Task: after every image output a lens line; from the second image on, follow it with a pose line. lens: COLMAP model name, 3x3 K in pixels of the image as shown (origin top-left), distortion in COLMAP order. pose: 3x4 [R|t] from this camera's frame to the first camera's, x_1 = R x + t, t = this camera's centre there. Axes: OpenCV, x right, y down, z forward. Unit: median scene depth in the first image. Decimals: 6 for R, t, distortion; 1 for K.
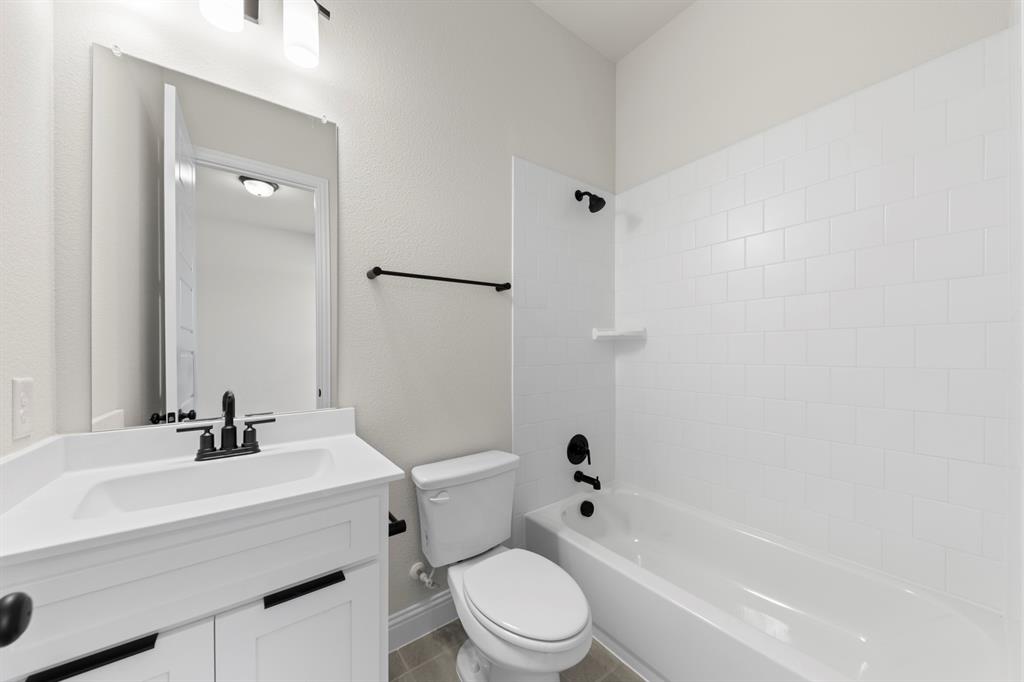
lens RADIAL K [[351.1, 0, 510.3], [0, 351.1, 363.7], [0, 0, 1]] dist [0.001254, 0.000079]
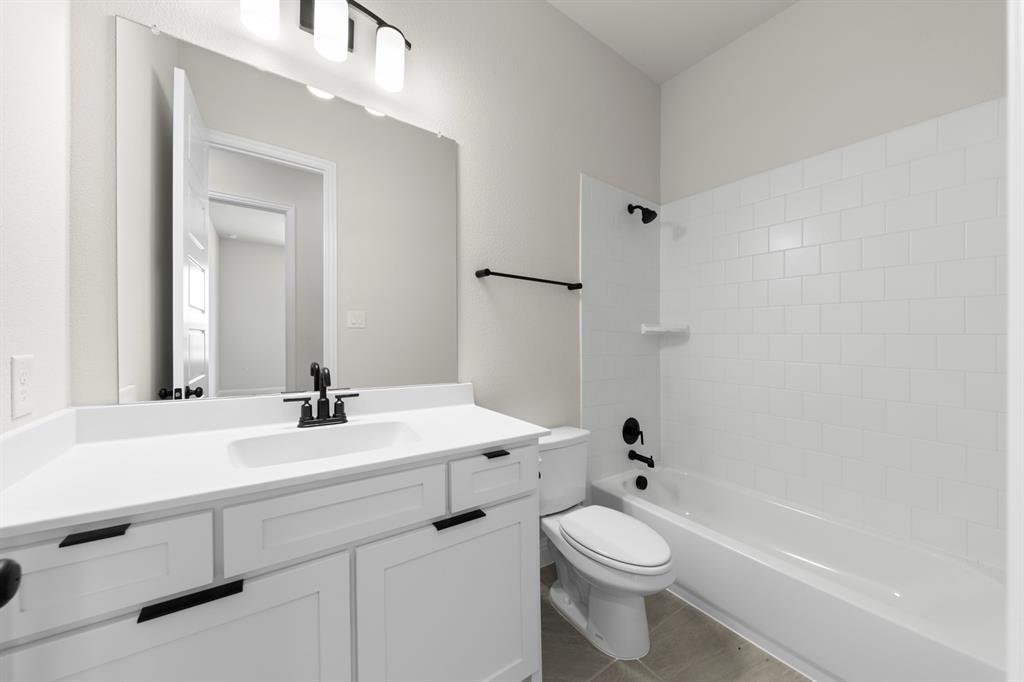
lens RADIAL K [[353.2, 0, 512.0], [0, 353.2, 341.0], [0, 0, 1]] dist [-0.002584, -0.000138]
pose [[0.999122, 0.035693, -0.021957, -0.172587], [-0.036512, 0.998606, -0.038122, 0.012568], [0.020565, 0.038890, 0.999032, -0.148574]]
